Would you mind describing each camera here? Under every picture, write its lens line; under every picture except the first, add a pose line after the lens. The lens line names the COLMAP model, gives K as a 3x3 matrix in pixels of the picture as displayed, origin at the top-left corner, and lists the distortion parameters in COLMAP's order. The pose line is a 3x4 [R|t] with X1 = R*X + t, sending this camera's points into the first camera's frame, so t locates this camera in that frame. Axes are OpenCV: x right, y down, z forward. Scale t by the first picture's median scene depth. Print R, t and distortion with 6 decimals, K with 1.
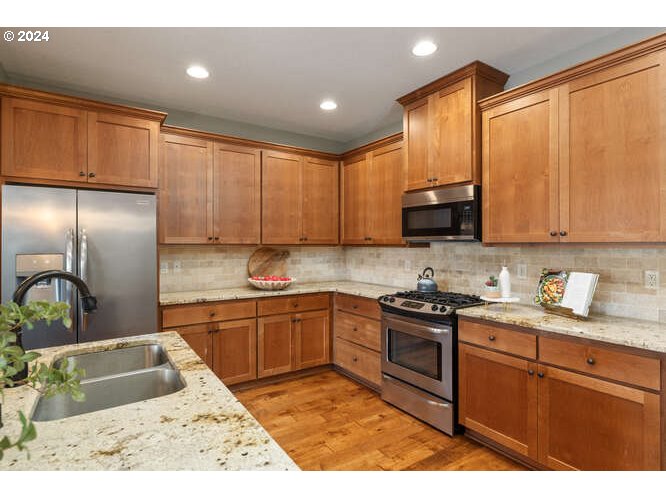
lens RADIAL K [[353.4, 0, 331.6], [0, 353.4, 243.4], [0, 0, 1]] dist [-0.002323, 0.000101]
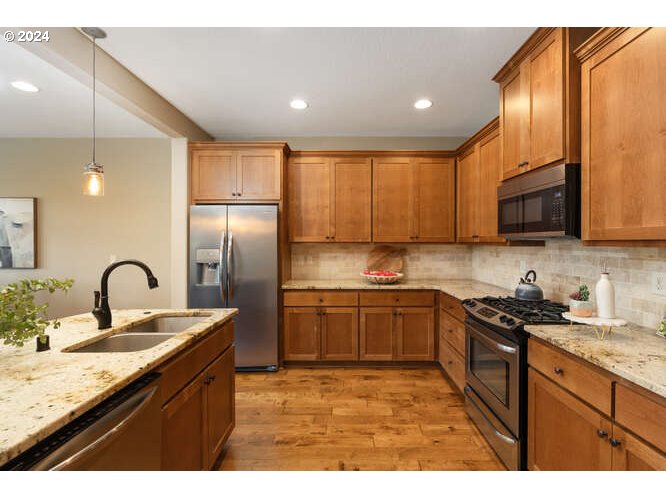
lens RADIAL K [[305.5, 0, 342.6], [0, 305.5, 242.6], [0, 0, 1]] dist [-0.016734, 0.001447]
pose [[0.833724, 0.000597, -0.552181, 0.302617], [0.002071, 0.999989, 0.004208, -0.000729], [0.552178, -0.004652, 0.833713, 0.164010]]
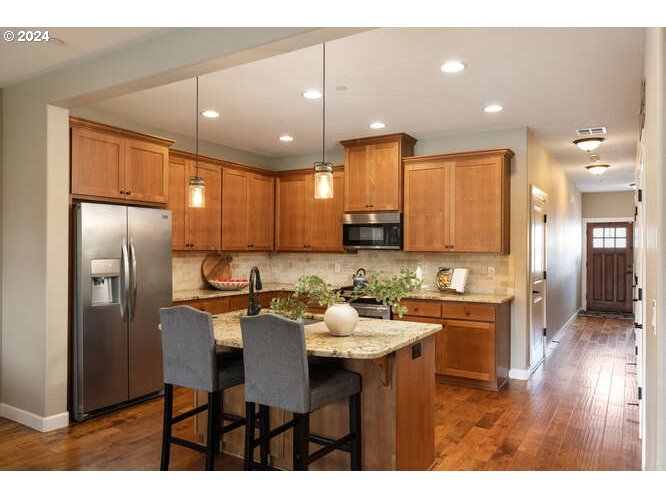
lens RADIAL K [[466.2, 0, 326.6], [0, 466.2, 247.9], [0, 0, 1]] dist [-0.002861, -0.004053]
pose [[0.914186, 0.007683, 0.405222, -0.580536], [-0.009583, 0.999951, 0.002659, -0.014879], [-0.405182, -0.006314, 0.914214, -0.589366]]
